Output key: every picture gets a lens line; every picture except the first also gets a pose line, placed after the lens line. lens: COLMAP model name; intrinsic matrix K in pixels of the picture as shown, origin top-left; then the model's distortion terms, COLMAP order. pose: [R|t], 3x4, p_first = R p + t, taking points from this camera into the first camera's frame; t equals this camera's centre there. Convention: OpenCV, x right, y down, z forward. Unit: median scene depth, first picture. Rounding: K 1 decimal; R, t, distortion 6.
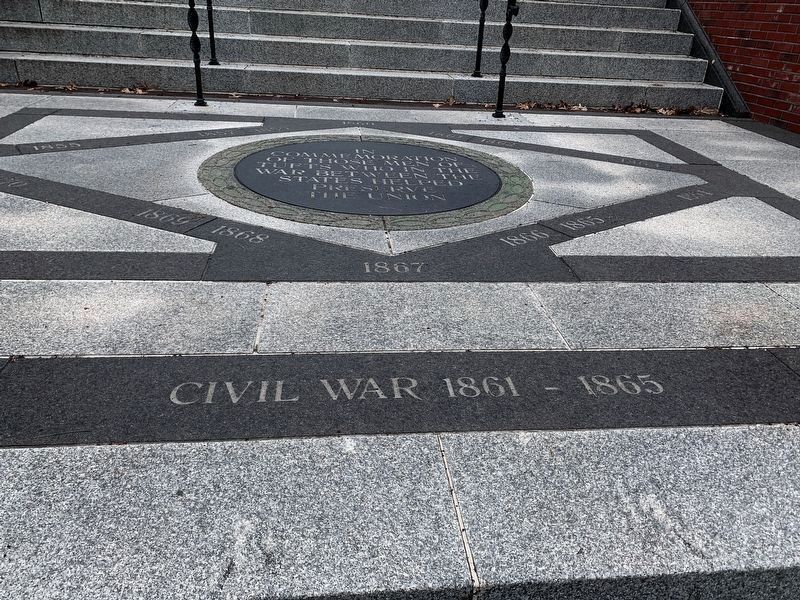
lens RADIAL K [[607.7, 0, 400.0], [0, 607.7, 300.0], [0, 0, 1]] dist [0.054501, -0.084496]
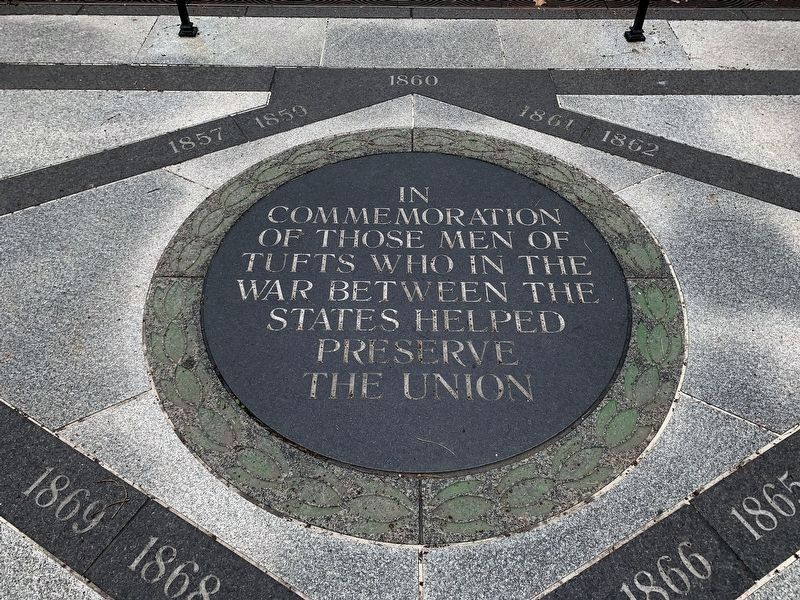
lens RADIAL K [[607.7, 0, 400.0], [0, 607.7, 300.0], [0, 0, 1]] dist [0.054501, -0.084496]
pose [[0.991631, 0.052252, -0.118058, 0.012312], [-0.006013, 0.932136, 0.362059, -0.494779], [0.128964, -0.358319, 0.924649, 0.485216]]
